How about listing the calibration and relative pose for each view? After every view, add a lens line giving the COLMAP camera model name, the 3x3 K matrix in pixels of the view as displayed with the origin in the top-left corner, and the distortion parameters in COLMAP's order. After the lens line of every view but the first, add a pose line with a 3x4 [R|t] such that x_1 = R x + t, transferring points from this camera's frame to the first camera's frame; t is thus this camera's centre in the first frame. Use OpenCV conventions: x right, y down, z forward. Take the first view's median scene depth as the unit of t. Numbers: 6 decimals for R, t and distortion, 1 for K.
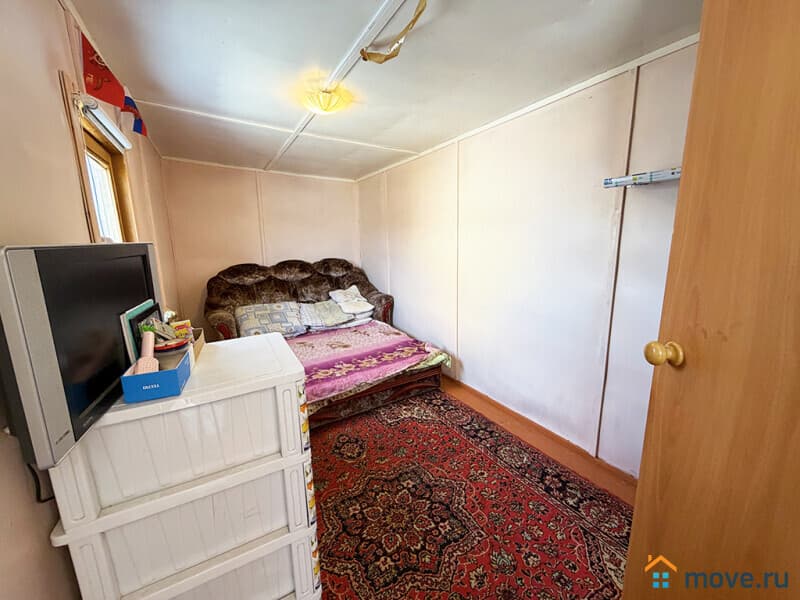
lens RADIAL K [[320.4, 0, 399.4], [0, 320.4, 300.4], [0, 0, 1]] dist [-0.003244, 0.000938]
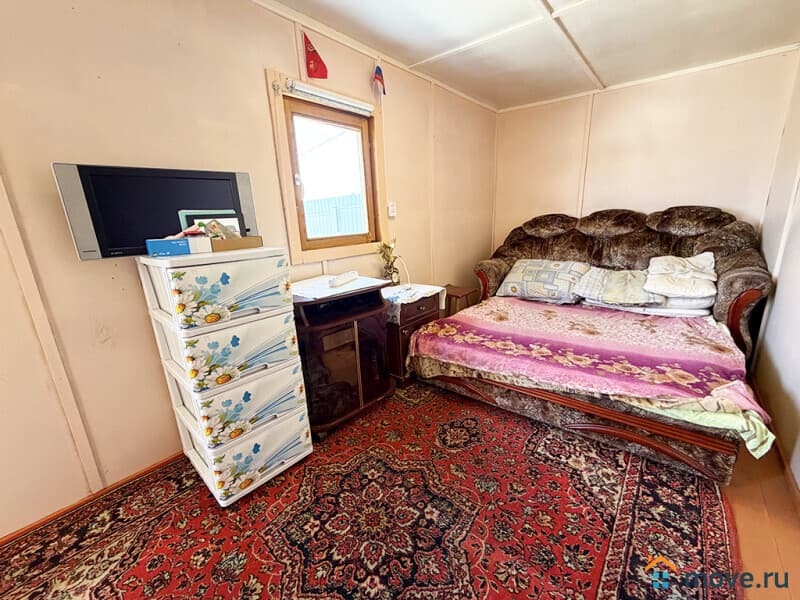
lens RADIAL K [[320.4, 0, 399.2], [0, 320.4, 300.2], [0, 0, 1]] dist [-0.003244, 0.000938]
pose [[0.317041, 0.233783, -0.919147, 0.357267], [-0.138971, 0.970134, 0.198816, -0.000344], [0.938175, 0.064702, 0.340061, 0.449081]]
